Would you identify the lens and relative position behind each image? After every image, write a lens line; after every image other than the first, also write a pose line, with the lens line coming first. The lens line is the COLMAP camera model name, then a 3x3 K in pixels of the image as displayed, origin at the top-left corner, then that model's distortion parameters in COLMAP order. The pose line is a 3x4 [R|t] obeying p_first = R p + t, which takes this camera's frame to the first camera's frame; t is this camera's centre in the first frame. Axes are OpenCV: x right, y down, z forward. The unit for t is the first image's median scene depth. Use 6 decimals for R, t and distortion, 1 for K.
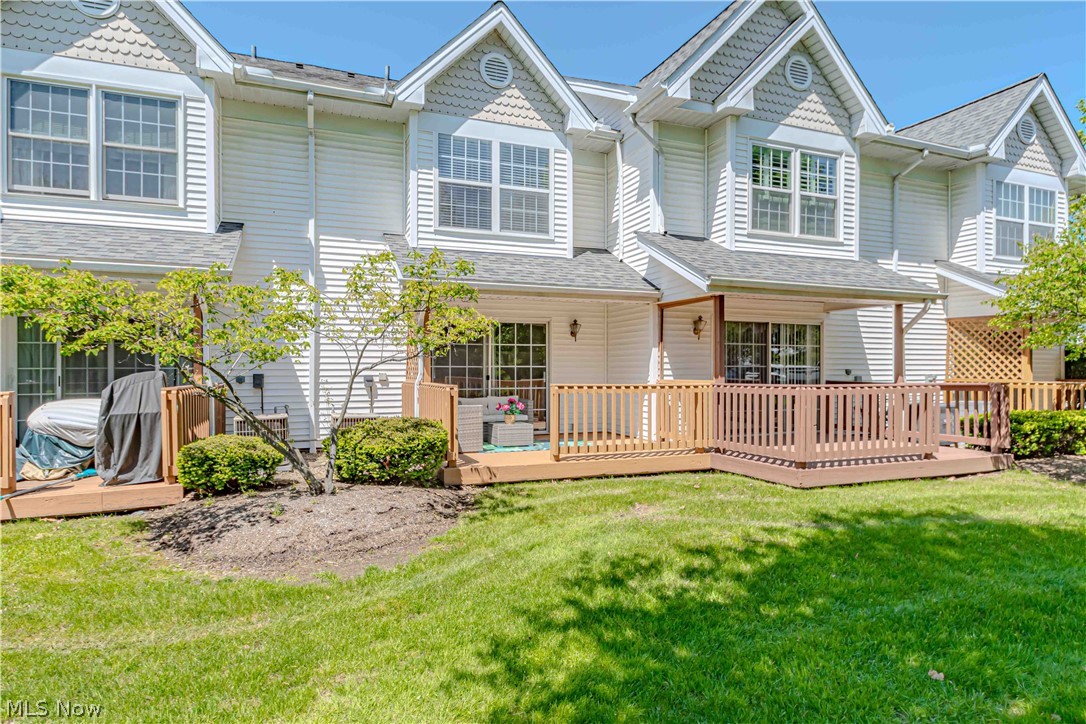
lens RADIAL K [[603.5, 0, 543.1], [0, 603.5, 367.3], [0, 0, 1]] dist [0.001513, 0.000039]
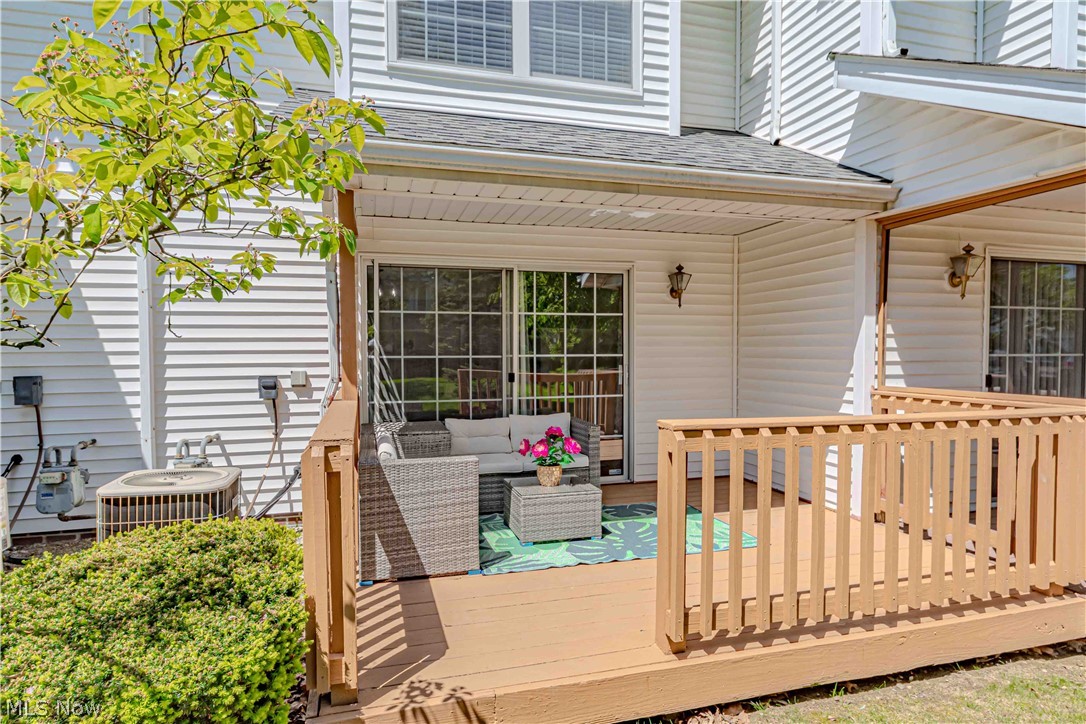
lens RADIAL K [[588.3, 0, 540.5], [0, 588.3, 366.2], [0, 0, 1]] dist [-0.002611, -0.000255]
pose [[0.994474, 0.000155, -0.104985, -0.014168], [0.003389, 0.999431, 0.033571, -0.010162], [0.104931, -0.033741, 0.993907, 0.525884]]
